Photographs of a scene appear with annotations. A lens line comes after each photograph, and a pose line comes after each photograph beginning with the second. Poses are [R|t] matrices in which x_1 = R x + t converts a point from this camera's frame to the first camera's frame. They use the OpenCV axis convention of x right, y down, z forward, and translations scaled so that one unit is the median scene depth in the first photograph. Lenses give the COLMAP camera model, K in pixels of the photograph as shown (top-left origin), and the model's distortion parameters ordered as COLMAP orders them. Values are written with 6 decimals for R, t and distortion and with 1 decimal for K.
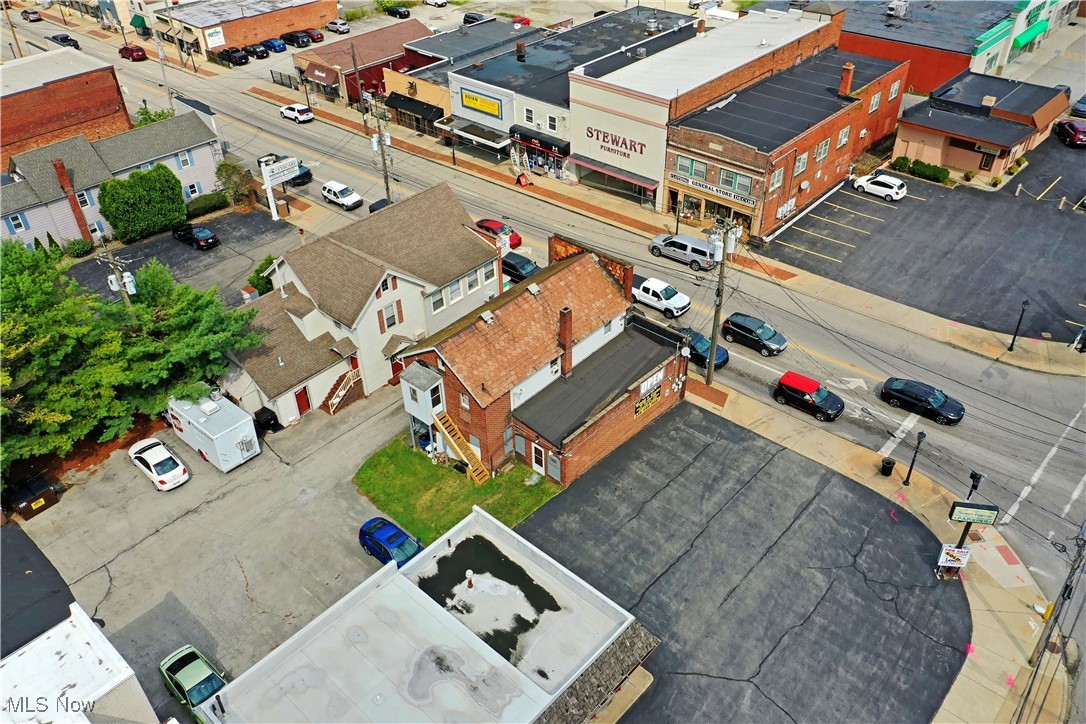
lens RADIAL K [[860.1, 0, 543.8], [0, 860.1, 362.2], [0, 0, 1]] dist [0.016828, 0.001925]
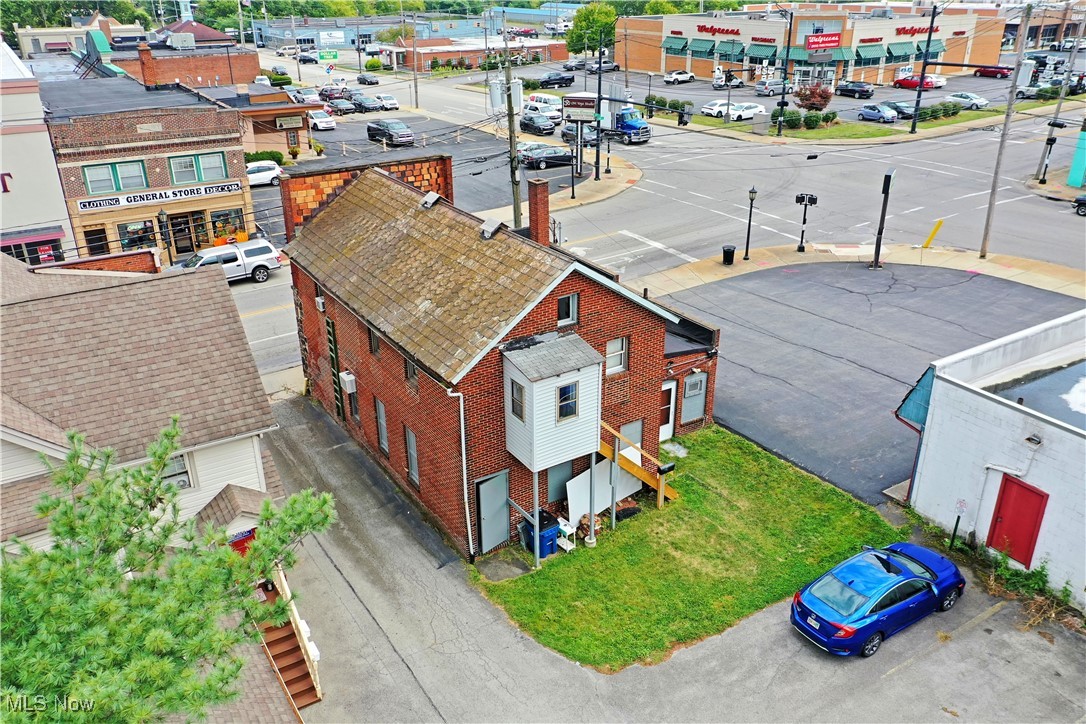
lens RADIAL K [[860.1, 0, 543.5], [0, 860.1, 363.7], [0, 0, 1]] dist [0.016828, 0.001925]
pose [[0.274070, -0.383619, 0.881886, -0.374134], [0.579331, 0.797801, 0.167000, -0.040562], [-0.767634, 0.465134, 0.440895, 0.559213]]
